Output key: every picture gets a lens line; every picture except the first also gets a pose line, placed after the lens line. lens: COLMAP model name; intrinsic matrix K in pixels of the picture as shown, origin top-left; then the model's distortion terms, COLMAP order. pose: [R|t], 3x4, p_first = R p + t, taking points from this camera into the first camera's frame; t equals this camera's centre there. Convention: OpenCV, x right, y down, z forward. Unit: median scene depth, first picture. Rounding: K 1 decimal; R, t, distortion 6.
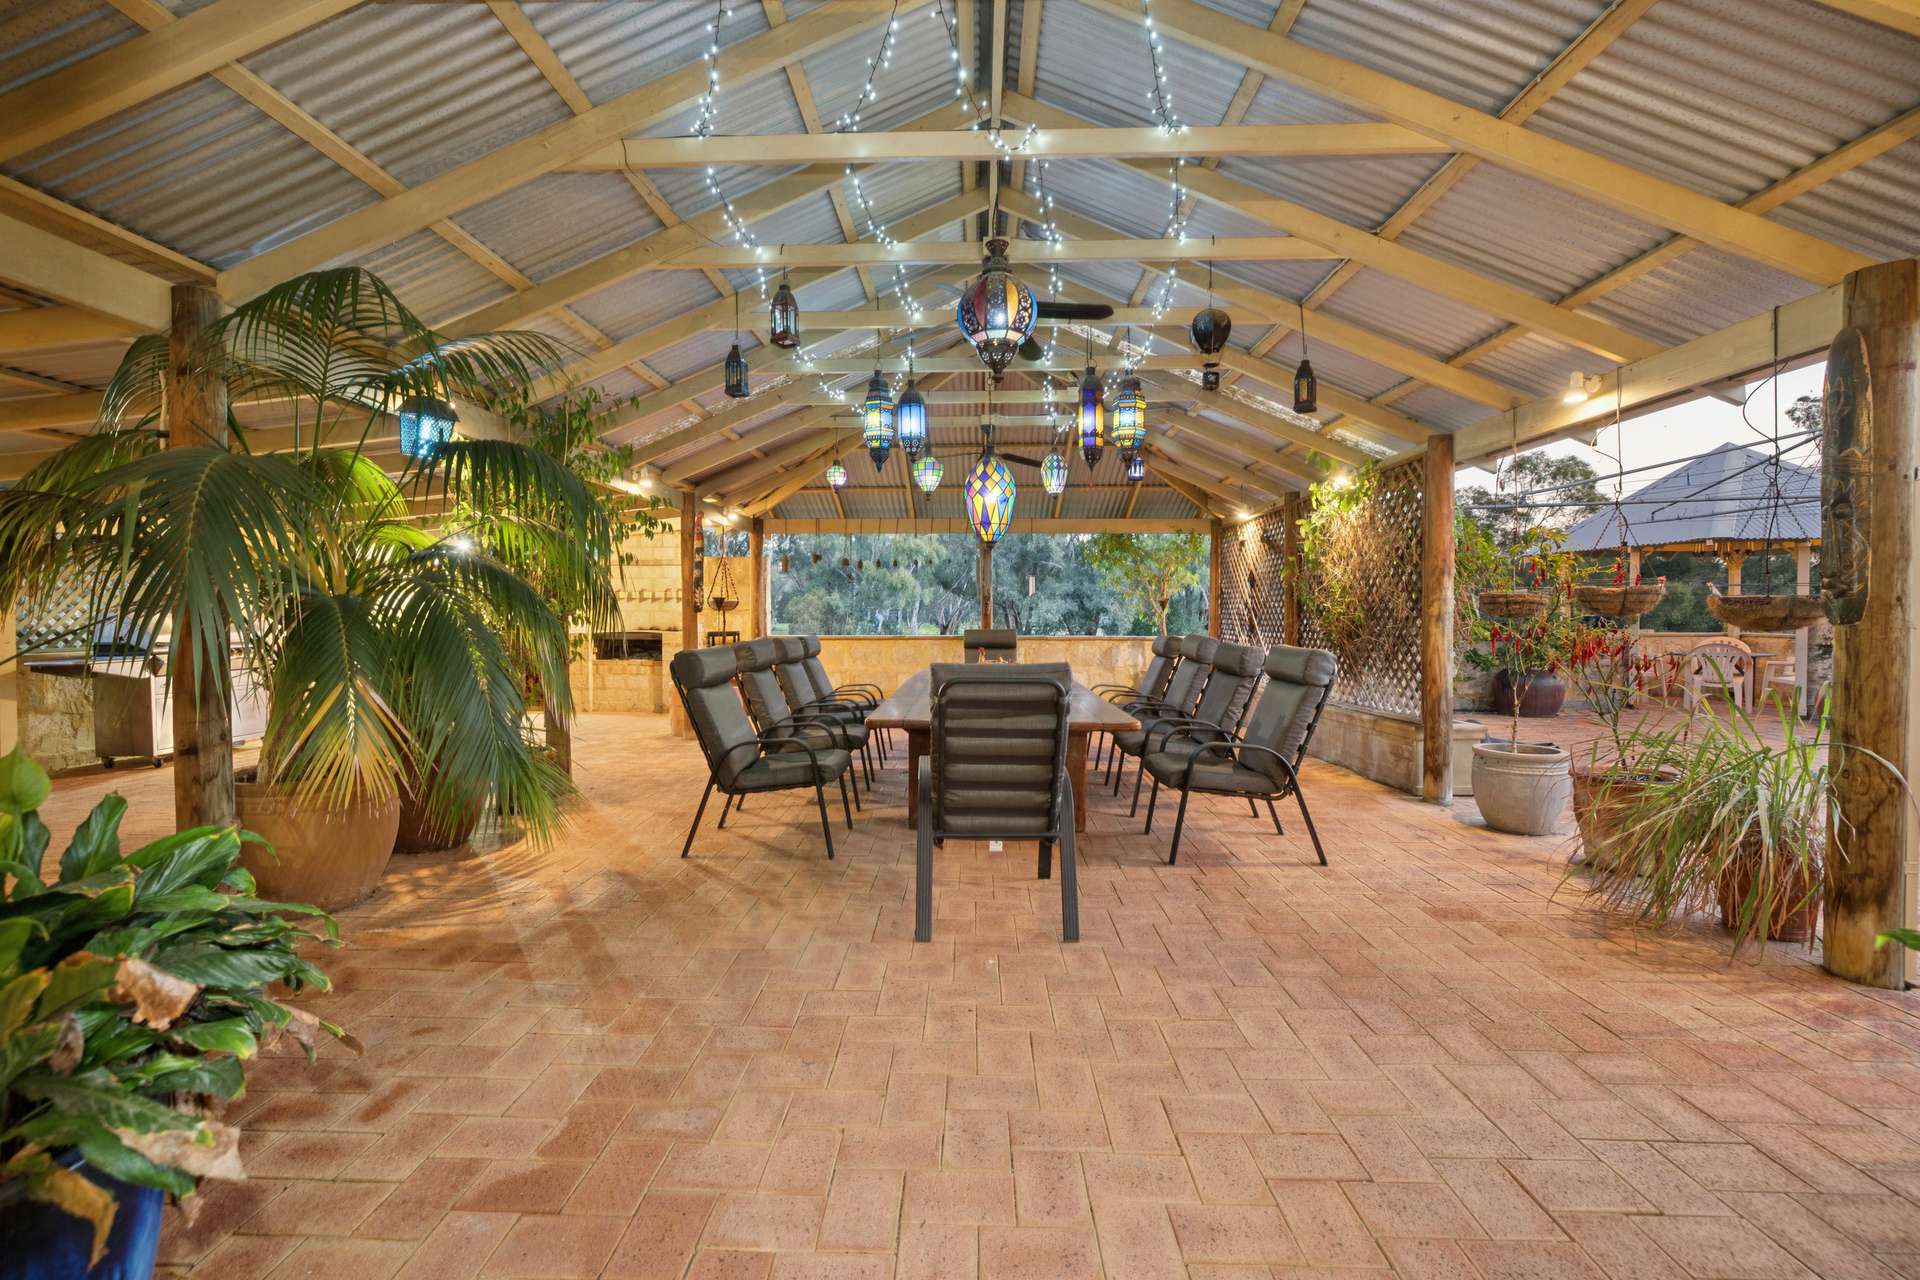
lens RADIAL K [[818.8, 0, 947.4], [0, 818.8, 633.0], [0, 0, 1]] dist [-0.017909, 0.010308]
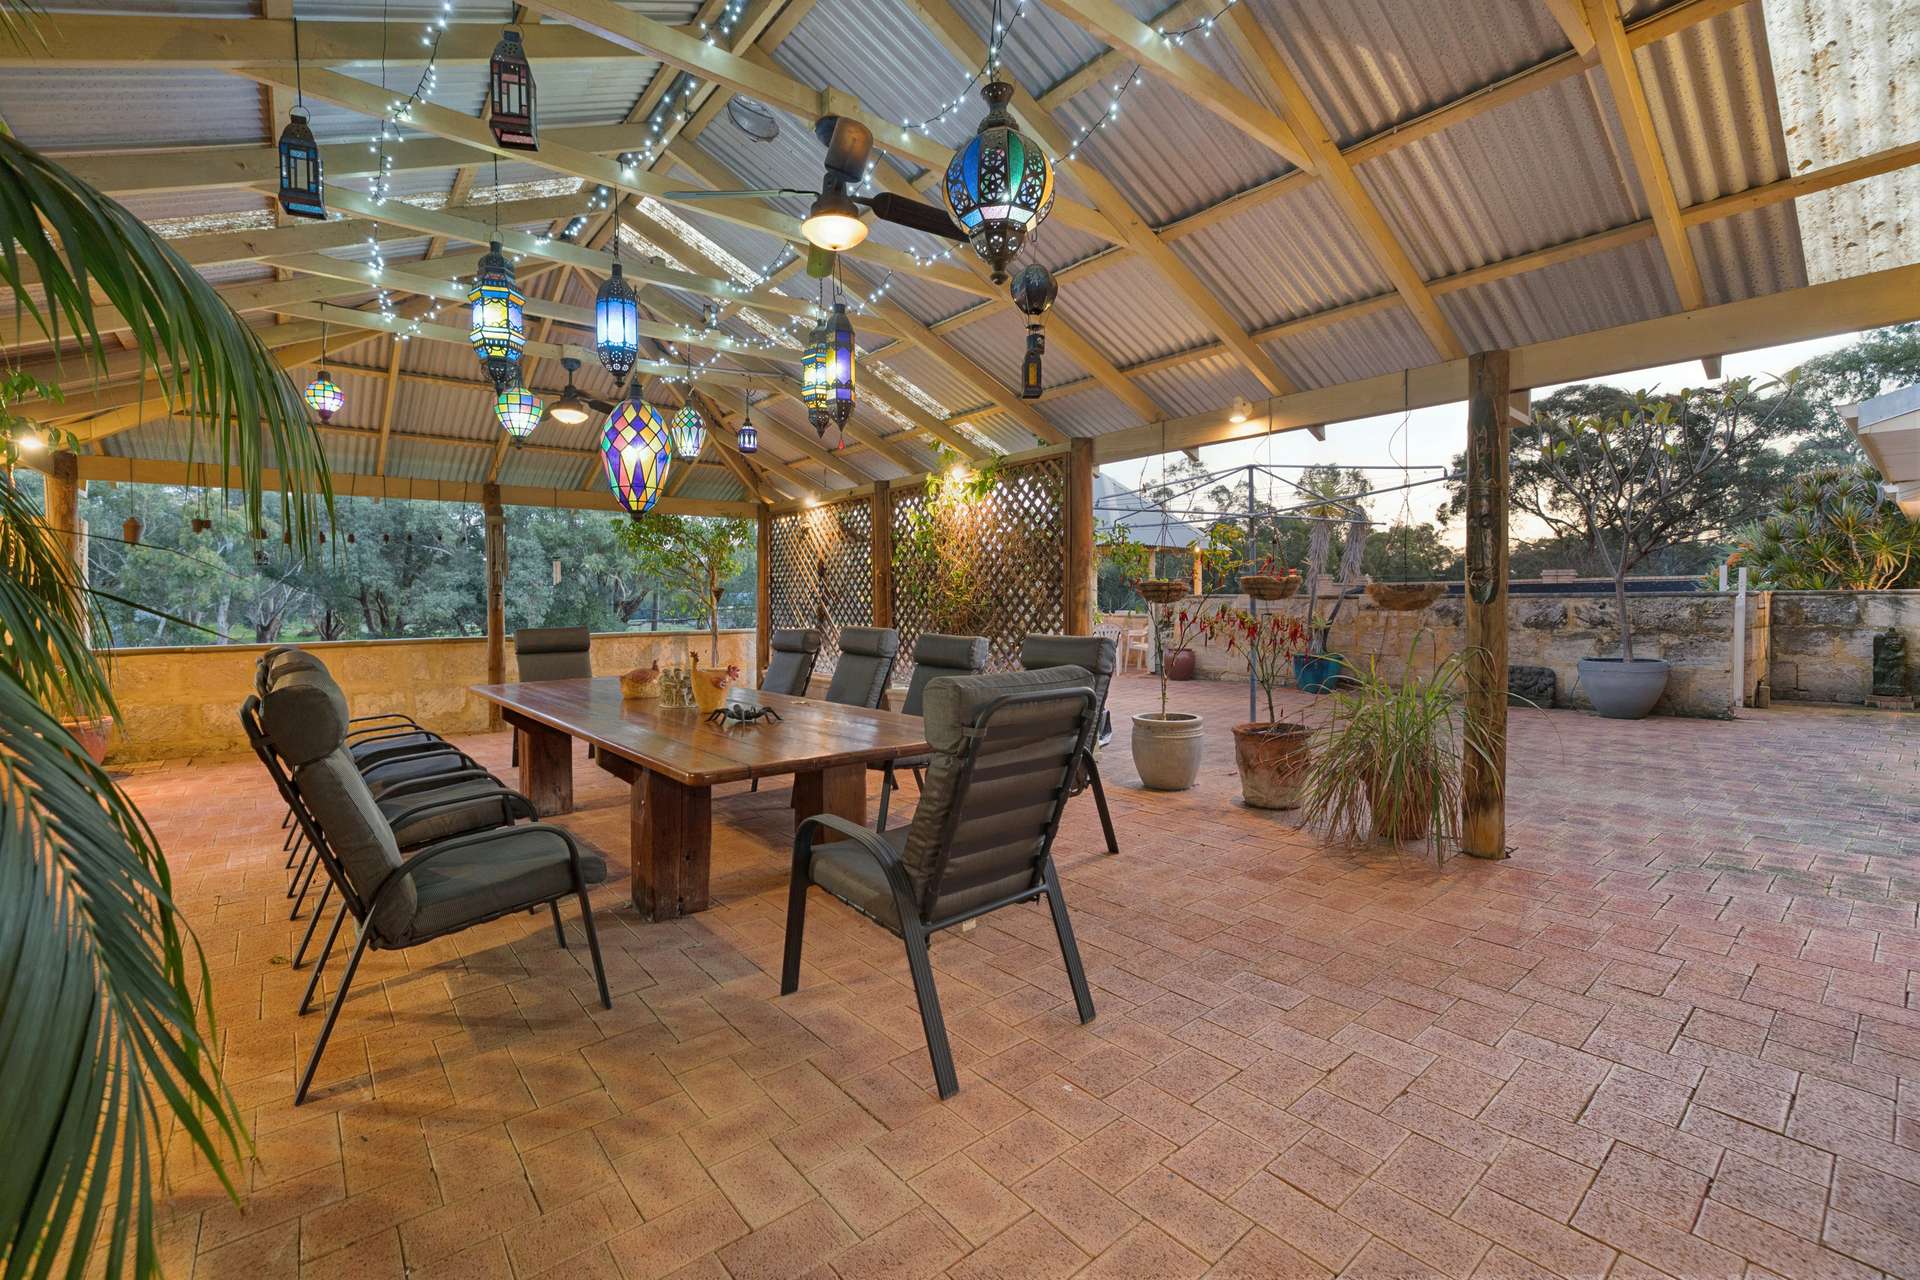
lens RADIAL K [[822.0, 0, 964.9], [0, 822.0, 624.2], [0, 0, 1]] dist [-0.014298, 0.000600]
pose [[0.759099, -0.027733, 0.650384, -0.241769], [0.027999, 0.999559, 0.009943, -0.007602], [-0.650372, 0.010662, 0.759541, 0.261444]]
